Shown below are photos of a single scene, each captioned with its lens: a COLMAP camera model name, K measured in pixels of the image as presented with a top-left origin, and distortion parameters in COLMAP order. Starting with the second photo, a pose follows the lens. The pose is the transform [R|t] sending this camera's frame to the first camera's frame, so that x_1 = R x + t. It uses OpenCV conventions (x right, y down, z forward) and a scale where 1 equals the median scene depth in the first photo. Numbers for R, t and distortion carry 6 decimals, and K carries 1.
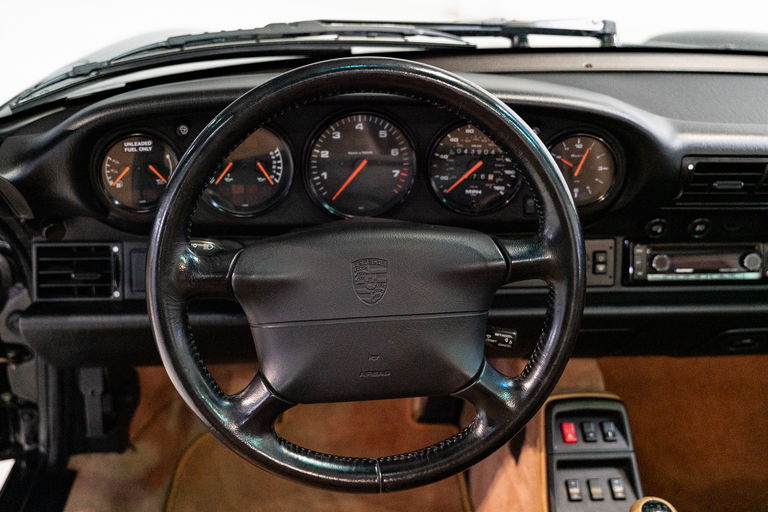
lens RADIAL K [[841.0, 0, 381.6], [0, 841.0, 258.5], [0, 0, 1]] dist [-0.004949, 0.000000]
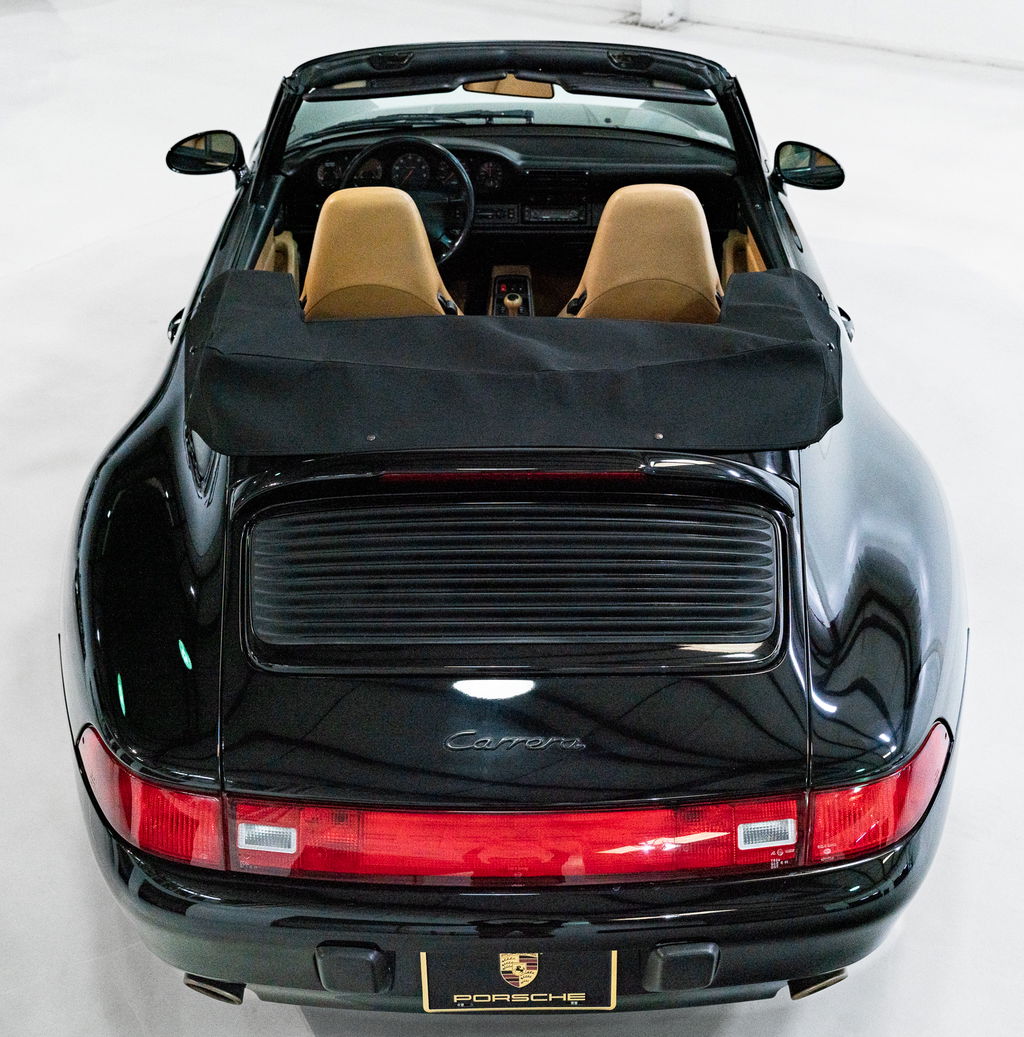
lens RADIAL K [[1321.5, 0, 510.6], [0, 1321.5, 518.4], [0, 0, 1]] dist [0.025859, 0.000000]
pose [[0.997120, 0.017756, -0.073734, 0.591895], [-0.011144, 0.995958, 0.089127, 0.577849], [0.075019, -0.088048, 0.993287, -3.103906]]
